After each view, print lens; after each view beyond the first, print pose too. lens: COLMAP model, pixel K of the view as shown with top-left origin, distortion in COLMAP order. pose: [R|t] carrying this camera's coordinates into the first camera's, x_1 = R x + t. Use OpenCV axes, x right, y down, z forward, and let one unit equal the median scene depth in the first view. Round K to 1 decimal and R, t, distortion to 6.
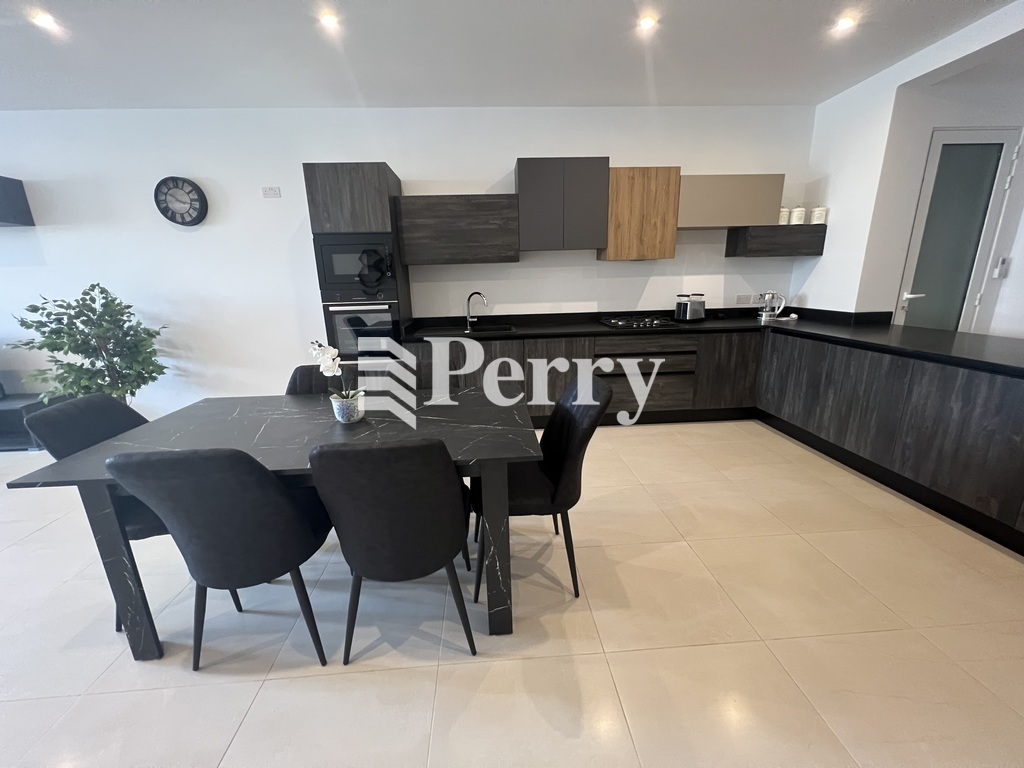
lens RADIAL K [[407.6, 0, 512.6], [0, 407.6, 383.0], [0, 0, 1]] dist [-0.000761, 0.000046]
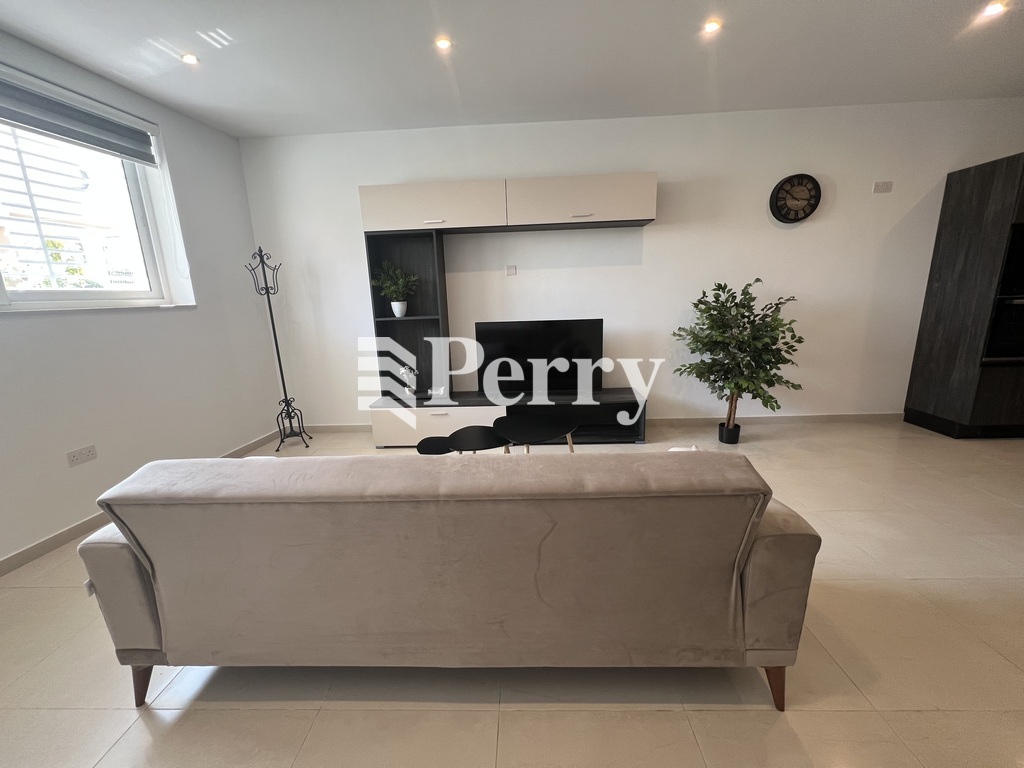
lens RADIAL K [[407.6, 0, 512.6], [0, 407.6, 383.0], [0, 0, 1]] dist [-0.000761, 0.000046]
pose [[0.993736, 0.018007, -0.110289, -1.392946], [-0.020788, 0.999493, -0.024114, 0.050862], [0.109799, 0.026256, 0.993607, -0.070585]]
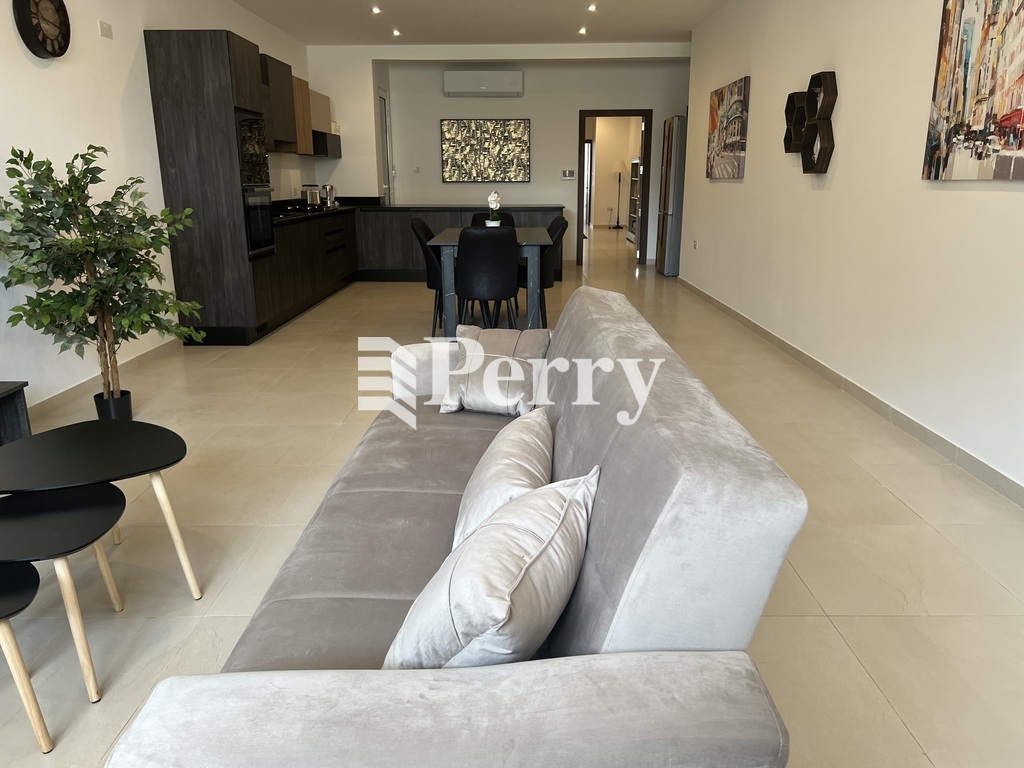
lens RADIAL K [[770.4, 0, 512.0], [0, 770.4, 384.0], [0, 0, 1]] dist [0.006575, 0.000178]
pose [[0.081136, -0.233657, 0.968928, -2.026338], [0.244594, 0.947074, 0.207905, 0.011467], [-0.966225, 0.220125, 0.133993, 0.275521]]
